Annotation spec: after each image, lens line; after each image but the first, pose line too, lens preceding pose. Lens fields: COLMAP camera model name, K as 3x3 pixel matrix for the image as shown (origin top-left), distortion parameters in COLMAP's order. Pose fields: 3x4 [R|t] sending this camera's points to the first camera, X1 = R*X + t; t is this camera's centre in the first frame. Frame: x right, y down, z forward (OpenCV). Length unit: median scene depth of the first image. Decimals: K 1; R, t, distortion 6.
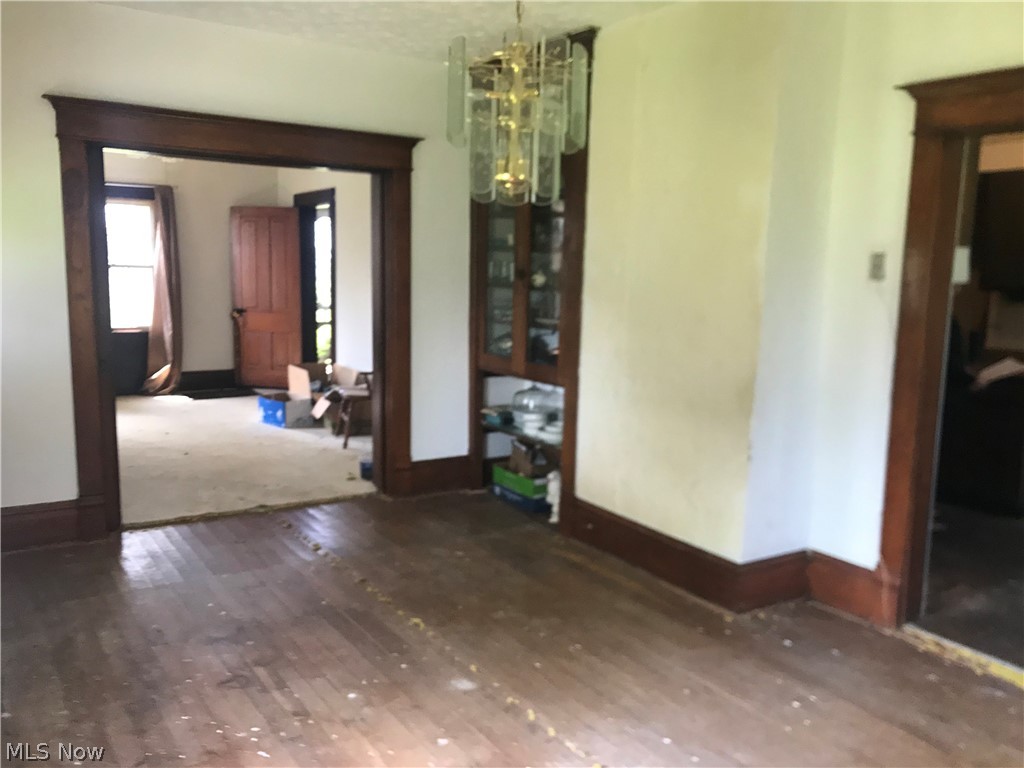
lens RADIAL K [[860.3, 0, 511.4], [0, 860.3, 384.8], [0, 0, 1]] dist [0.016979, 0.007607]
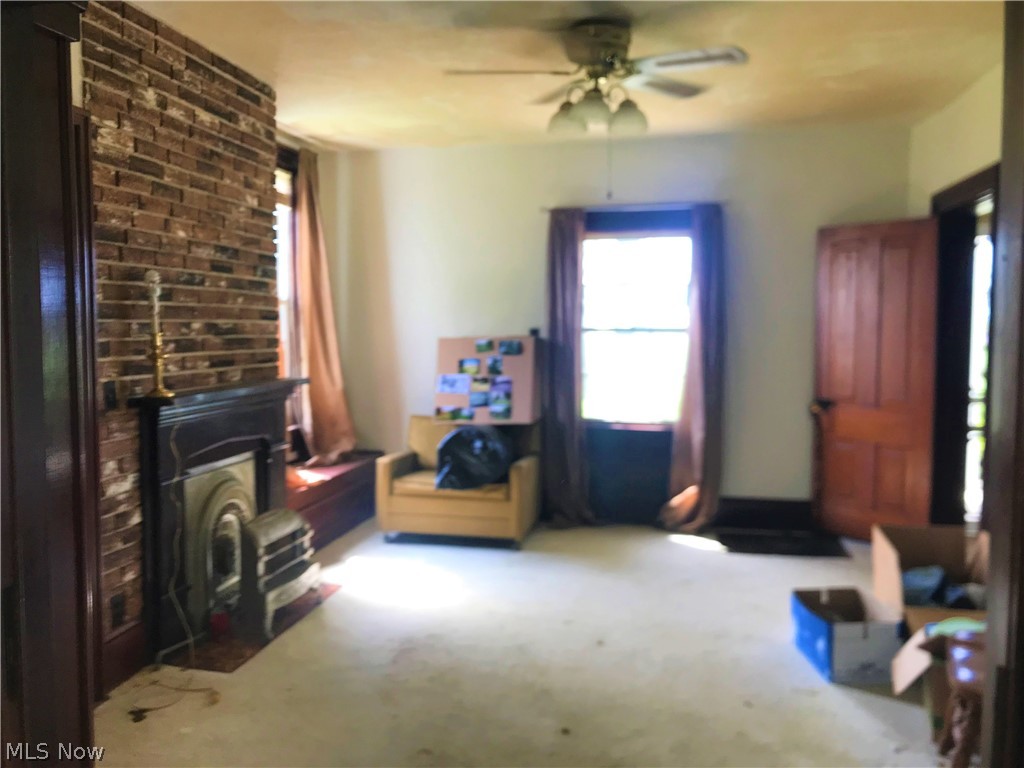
lens RADIAL K [[860.3, 0, 511.3], [0, 860.3, 381.6], [0, 0, 1]] dist [0.016979, 0.007607]
pose [[0.711408, 0.033829, -0.701965, -0.057546], [-0.089068, 0.995127, -0.042310, -0.059761], [0.697112, 0.092622, 0.710954, 0.455186]]
